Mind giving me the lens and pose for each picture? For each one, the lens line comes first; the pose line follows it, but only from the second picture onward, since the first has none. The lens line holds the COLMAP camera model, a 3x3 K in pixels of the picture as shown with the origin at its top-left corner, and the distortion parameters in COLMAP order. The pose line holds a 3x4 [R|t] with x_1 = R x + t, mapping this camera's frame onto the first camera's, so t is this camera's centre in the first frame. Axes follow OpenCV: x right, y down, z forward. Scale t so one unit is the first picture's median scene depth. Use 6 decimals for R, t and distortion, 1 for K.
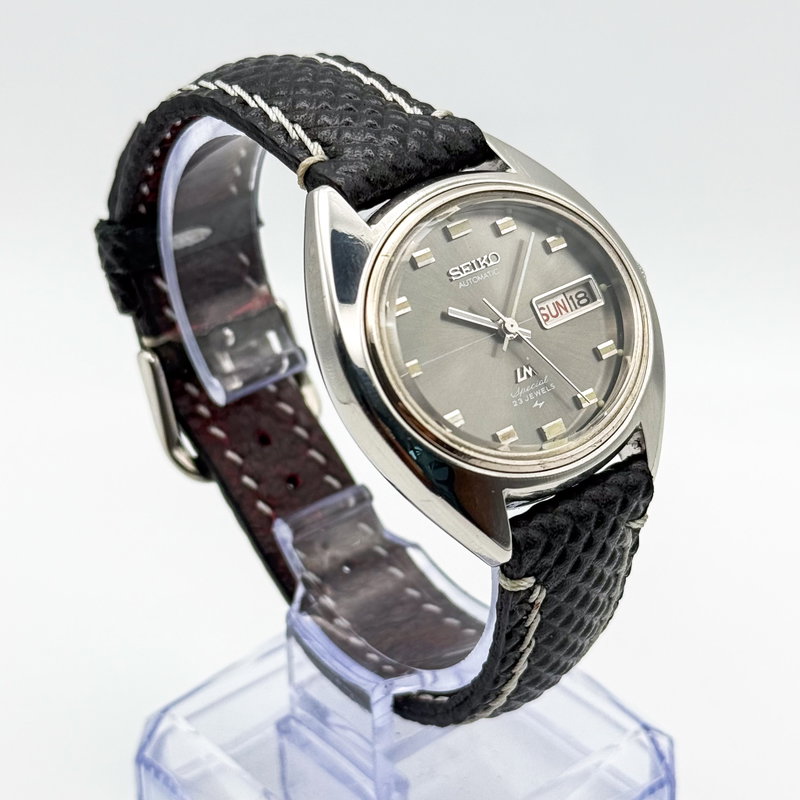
lens RADIAL K [[2119.5, 0, 398.5], [0, 2119.5, 399.8], [0, 0, 1]] dist [0.130657, 0.666001]
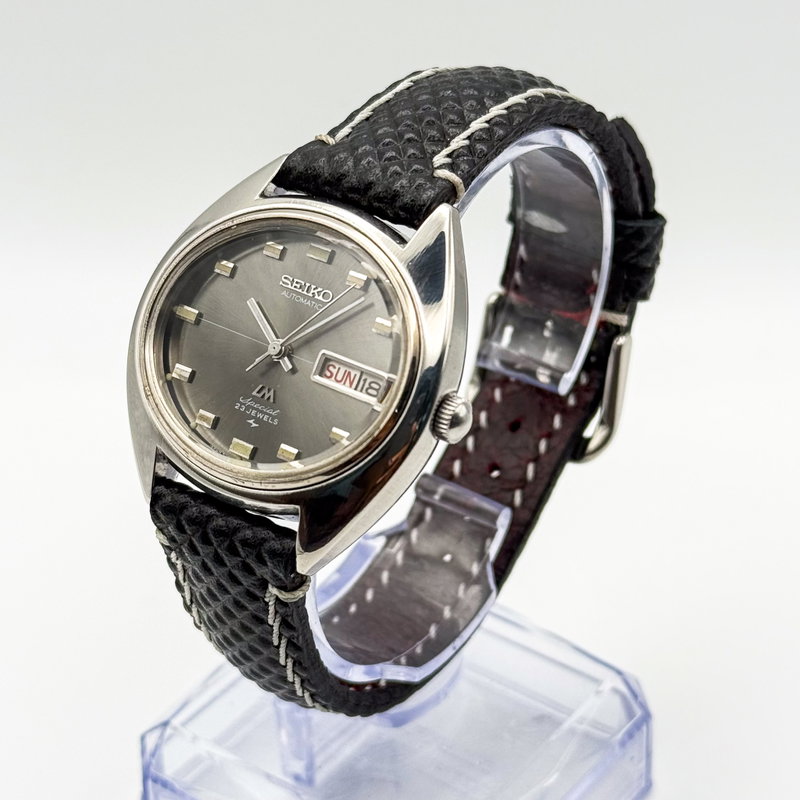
lens RADIAL K [[2119.5, 0, 398.5], [0, 2119.5, 399.8], [0, 0, 1]] dist [0.130657, 0.666001]
pose [[0.217657, 0.538019, -0.814347, 0.916538], [-0.479078, 0.785816, 0.391122, -0.445522], [0.850358, 0.305005, 0.428791, 0.594038]]
